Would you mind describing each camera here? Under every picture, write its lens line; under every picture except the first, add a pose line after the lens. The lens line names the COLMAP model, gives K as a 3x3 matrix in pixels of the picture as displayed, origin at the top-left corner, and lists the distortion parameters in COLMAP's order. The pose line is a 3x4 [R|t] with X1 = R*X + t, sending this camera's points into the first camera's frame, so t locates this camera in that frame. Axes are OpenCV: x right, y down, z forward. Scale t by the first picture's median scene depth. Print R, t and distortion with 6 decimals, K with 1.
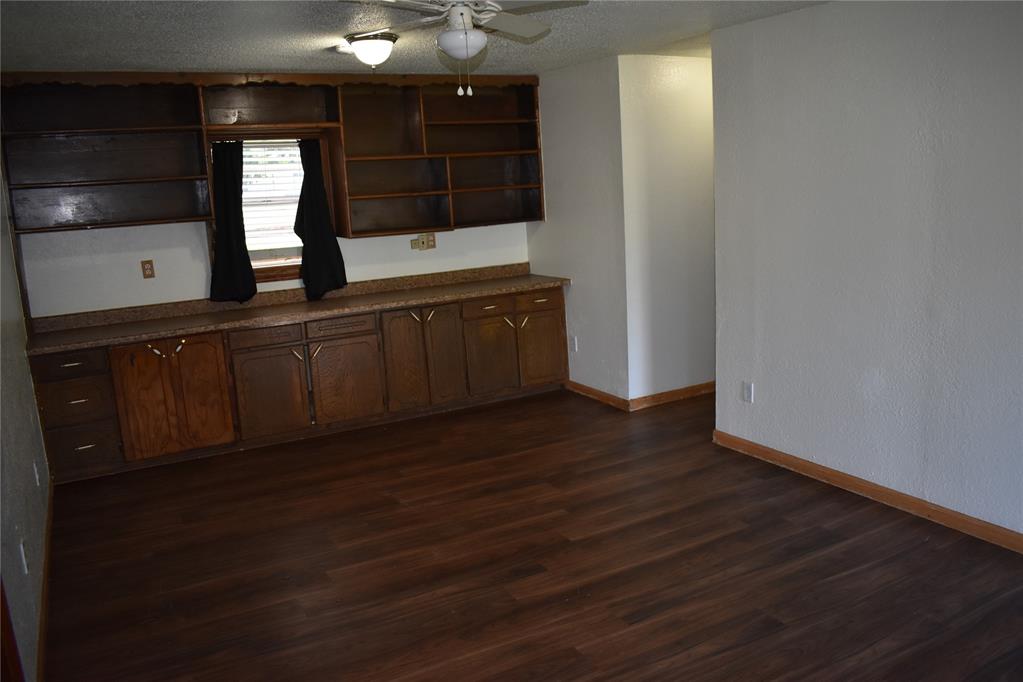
lens RADIAL K [[798.9, 0, 513.3], [0, 798.9, 332.4], [0, 0, 1]] dist [-0.083662, 0.007603]
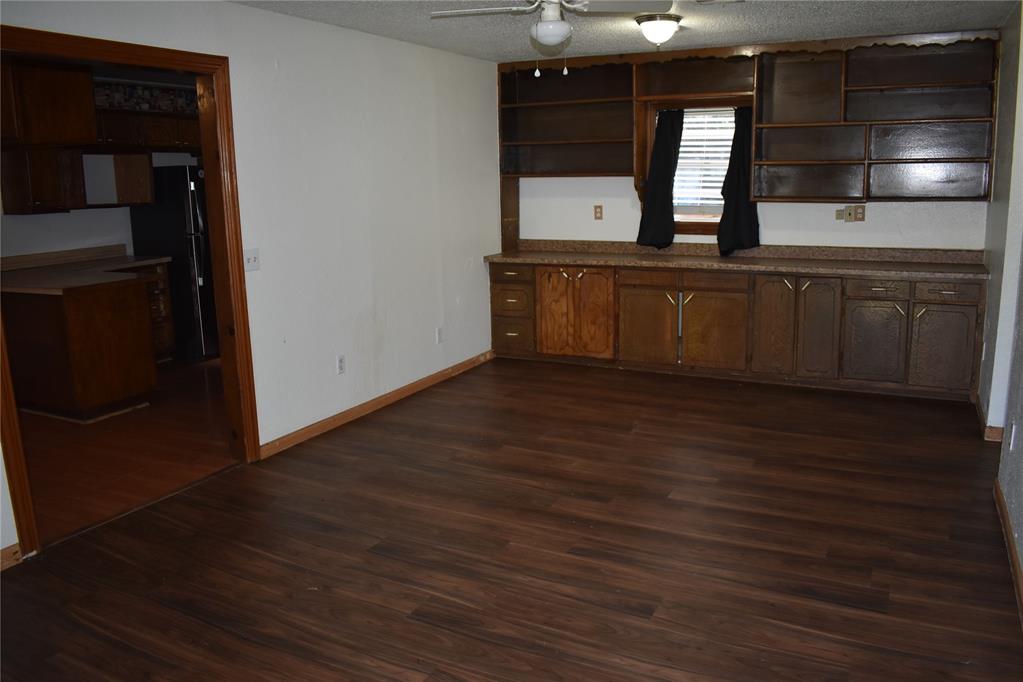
lens RADIAL K [[798.9, 0, 513.3], [0, 798.9, 332.4], [0, 0, 1]] dist [-0.083662, 0.007603]
pose [[0.563745, 0.199132, -0.801585, 0.533791], [-0.161349, 0.978355, 0.129571, -0.036502], [0.810036, 0.056290, 0.583673, 0.154029]]
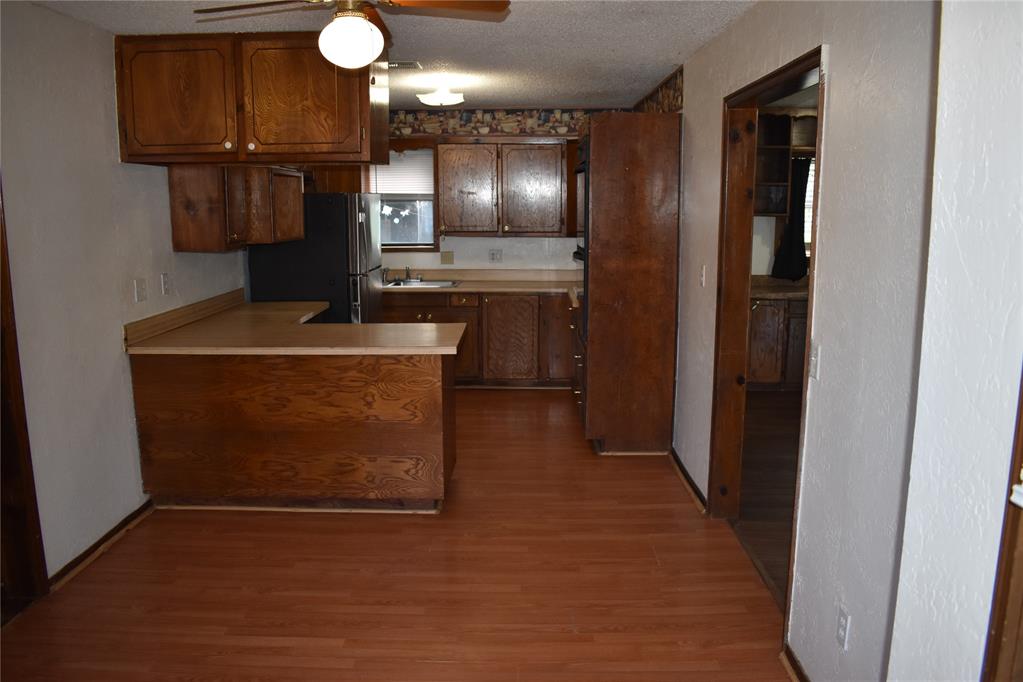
lens RADIAL K [[798.9, 0, 513.3], [0, 798.9, 332.4], [0, 0, 1]] dist [-0.083662, 0.007603]
pose [[0.858326, 0.137536, -0.494327, -0.089787], [-0.138867, 0.989719, 0.034247, 0.070265], [0.493955, 0.039251, 0.868601, -0.385345]]
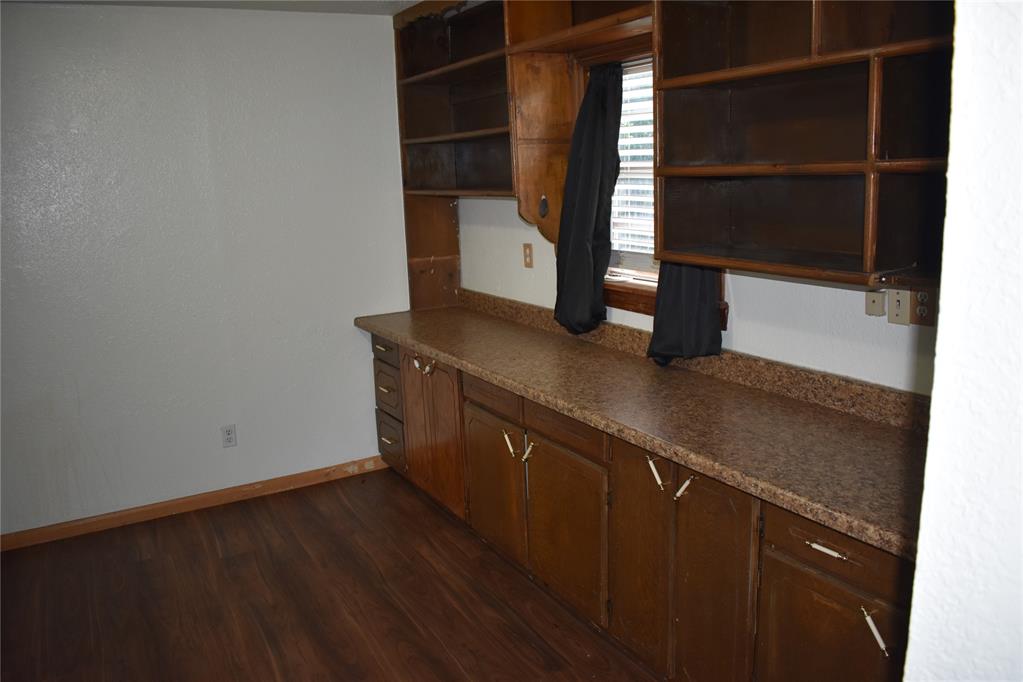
lens RADIAL K [[798.9, 0, 513.3], [0, 798.9, 332.4], [0, 0, 1]] dist [-0.083662, 0.007603]
pose [[0.024161, 0.245236, -0.969162, 0.276183], [-0.147666, 0.959687, 0.239157, -0.191236], [0.988742, 0.137334, 0.059400, 0.970587]]
